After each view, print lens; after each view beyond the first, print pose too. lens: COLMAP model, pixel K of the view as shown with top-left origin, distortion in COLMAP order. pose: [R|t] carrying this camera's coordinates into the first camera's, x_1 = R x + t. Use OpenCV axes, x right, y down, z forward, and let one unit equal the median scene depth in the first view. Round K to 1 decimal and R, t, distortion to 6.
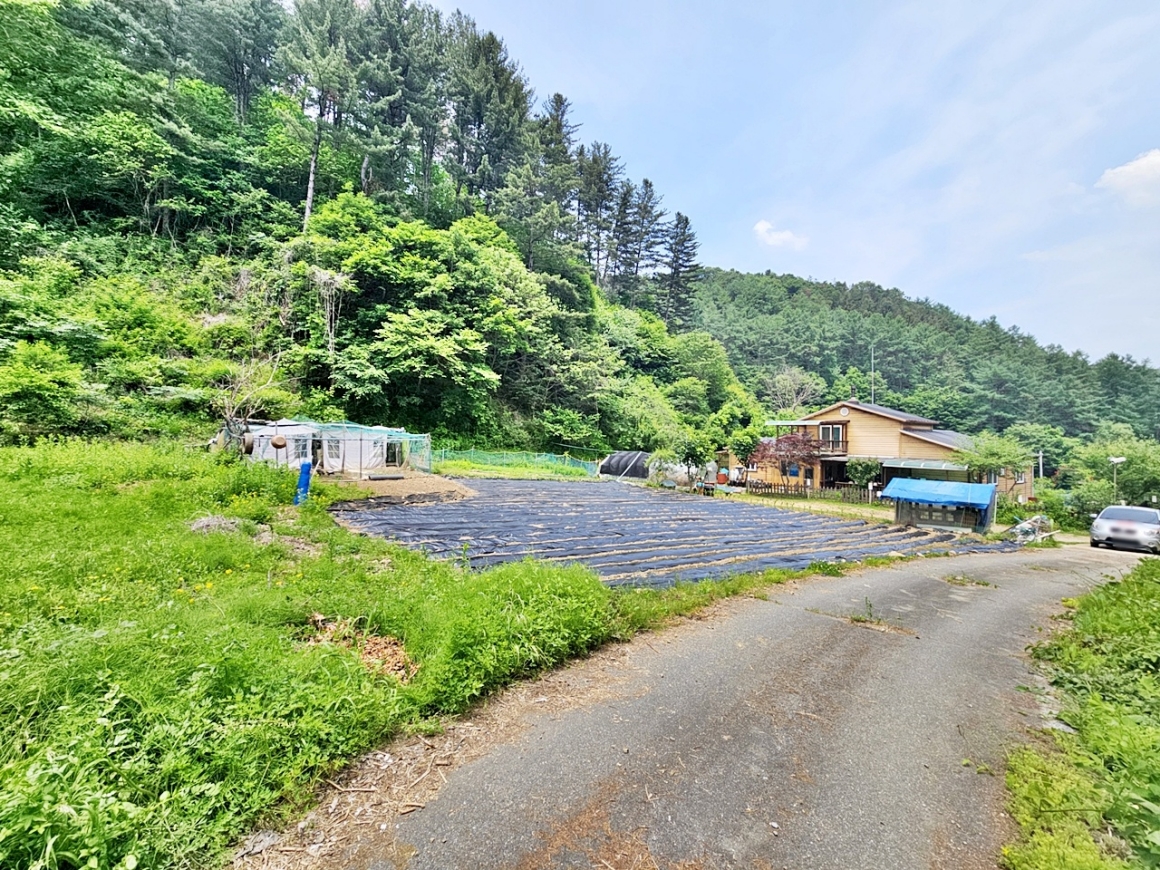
lens RADIAL K [[475.4, 0, 580.0], [0, 475.4, 435.0], [0, 0, 1]] dist [-0.000631, -0.001112]
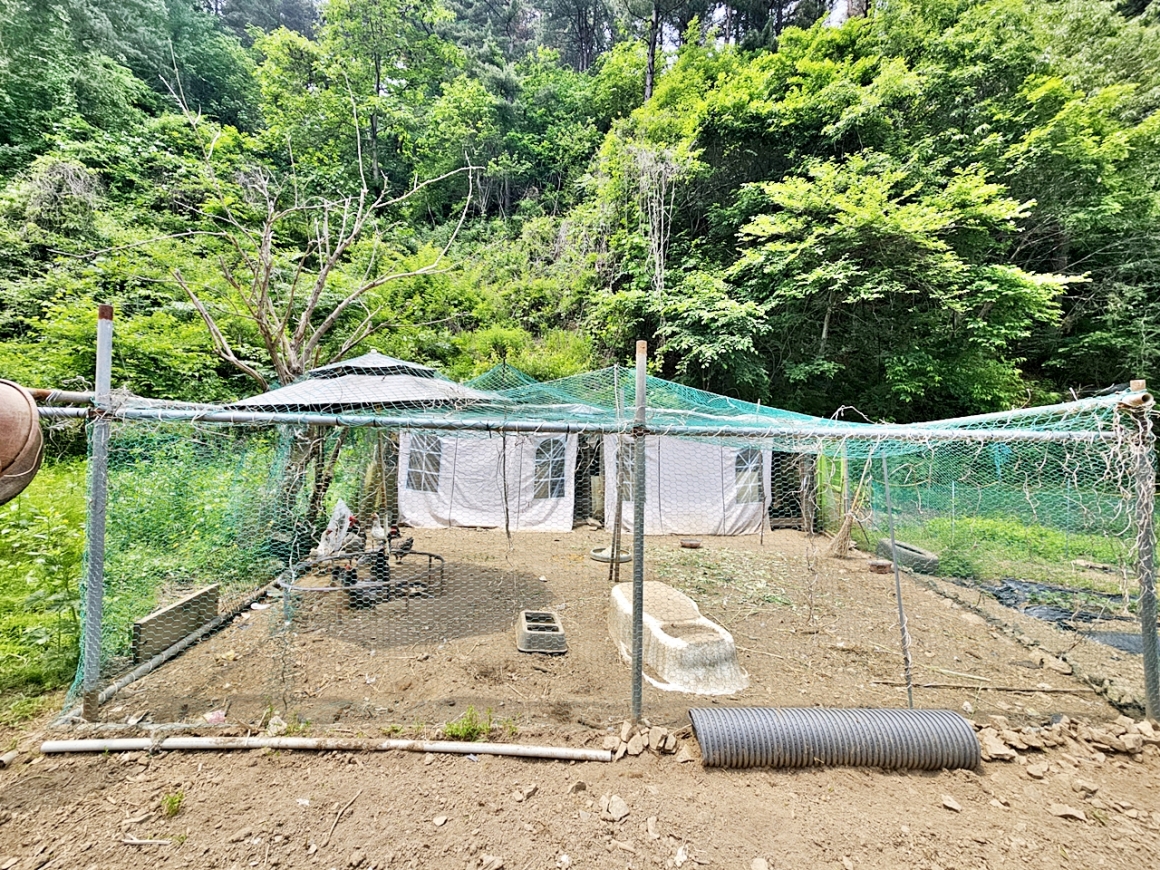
lens RADIAL K [[476.8, 0, 580.0], [0, 476.8, 435.0], [0, 0, 1]] dist [-0.001432, -0.000252]
pose [[0.743529, -0.025044, -0.668235, -0.221691], [-0.004764, 0.999075, -0.042745, 0.010445], [0.668687, 0.034966, 0.742721, 0.514946]]
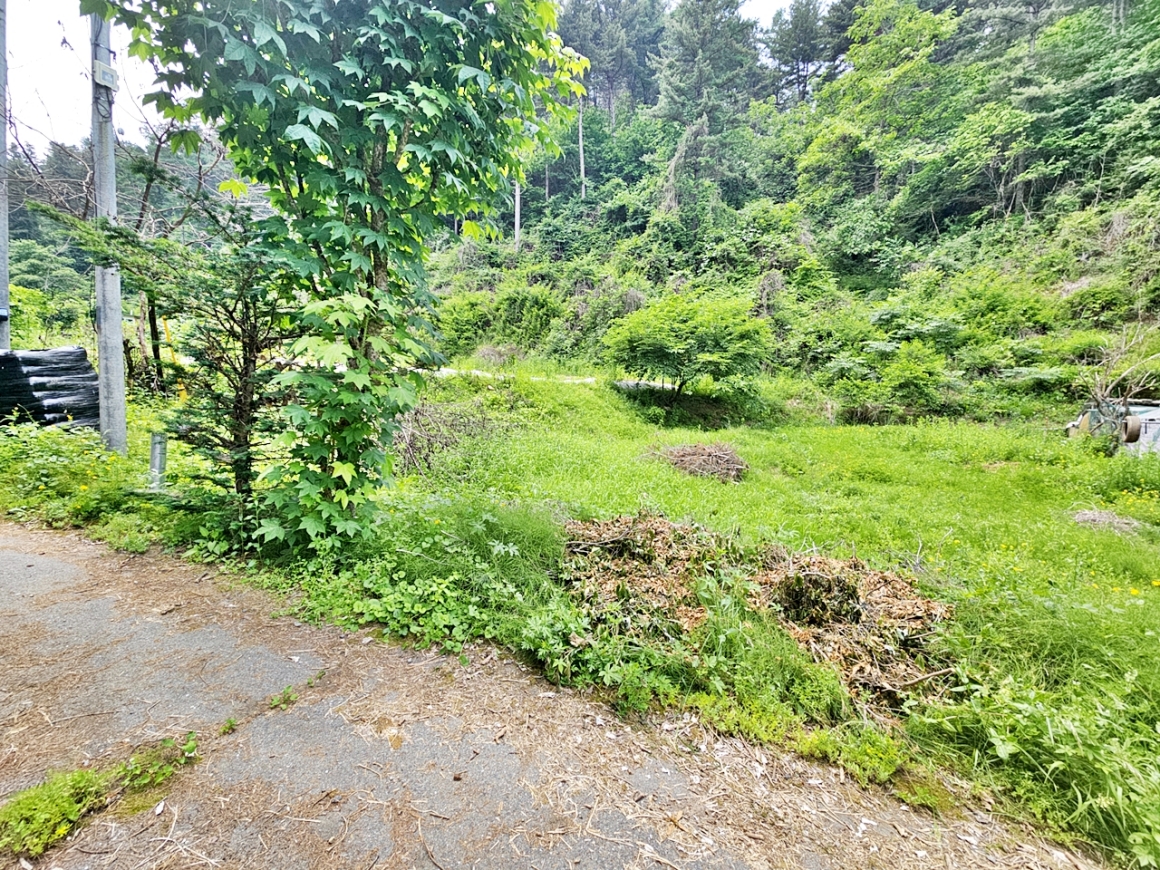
lens RADIAL K [[475.3, 0, 580.0], [0, 475.3, 435.0], [0, 0, 1]] dist [0.000044, 0.000412]
pose [[0.135585, 0.047096, -0.989646, -0.012766], [-0.010426, 0.998882, 0.046108, 0.000362], [0.990711, 0.004066, 0.135925, -0.020361]]
